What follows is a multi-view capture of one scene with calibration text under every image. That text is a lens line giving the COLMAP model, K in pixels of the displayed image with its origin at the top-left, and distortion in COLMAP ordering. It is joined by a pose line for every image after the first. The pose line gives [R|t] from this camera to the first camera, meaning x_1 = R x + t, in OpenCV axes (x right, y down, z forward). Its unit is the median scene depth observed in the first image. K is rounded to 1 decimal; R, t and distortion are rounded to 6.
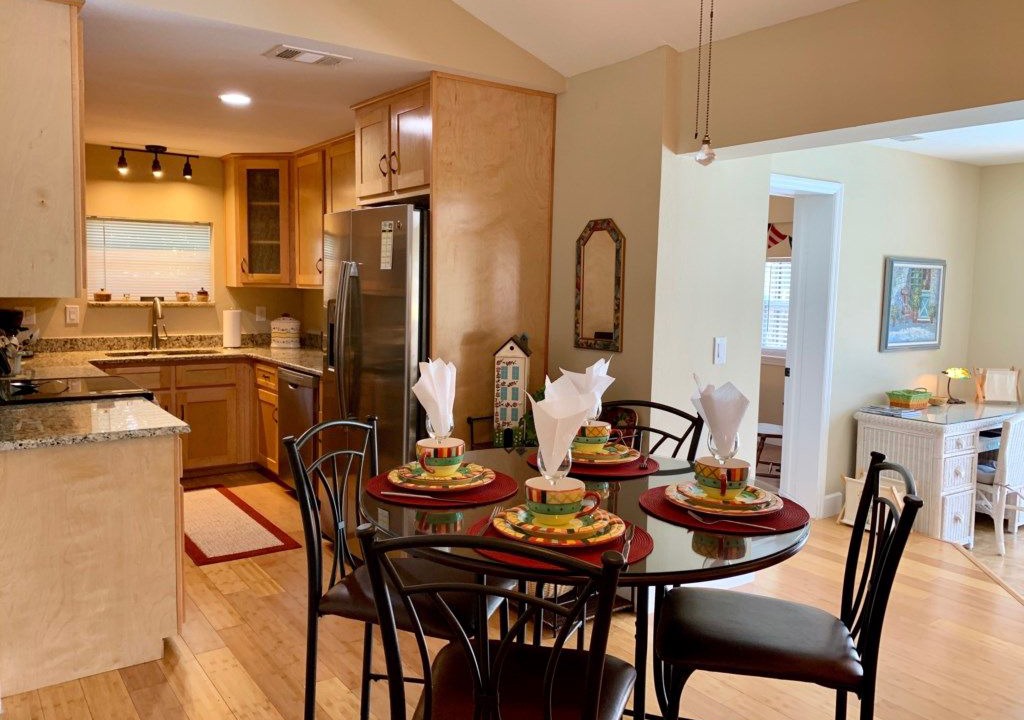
lens RADIAL K [[788.1, 0, 504.2], [0, 788.1, 347.1], [0, 0, 1]] dist [0.065760, -0.083378]
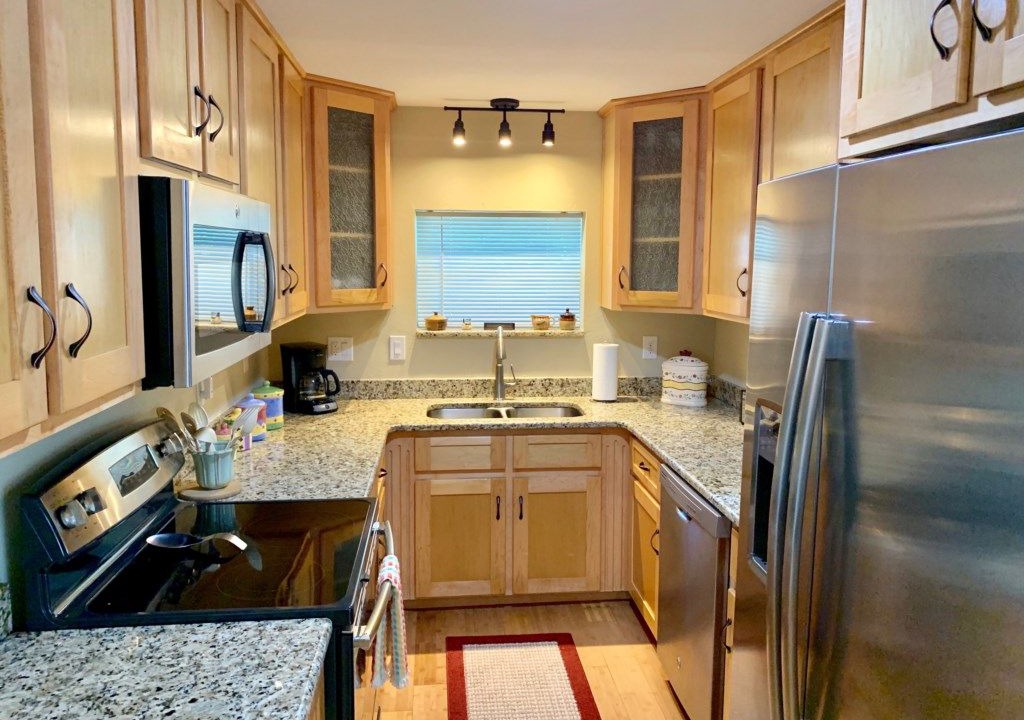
lens RADIAL K [[788.1, 0, 519.4], [0, 788.1, 347.4], [0, 0, 1]] dist [0.065760, -0.083378]
pose [[0.874540, 0.043459, -0.483002, -0.094971], [-0.031394, 0.998961, 0.033040, -0.066335], [0.483936, -0.013732, 0.874996, 0.414682]]
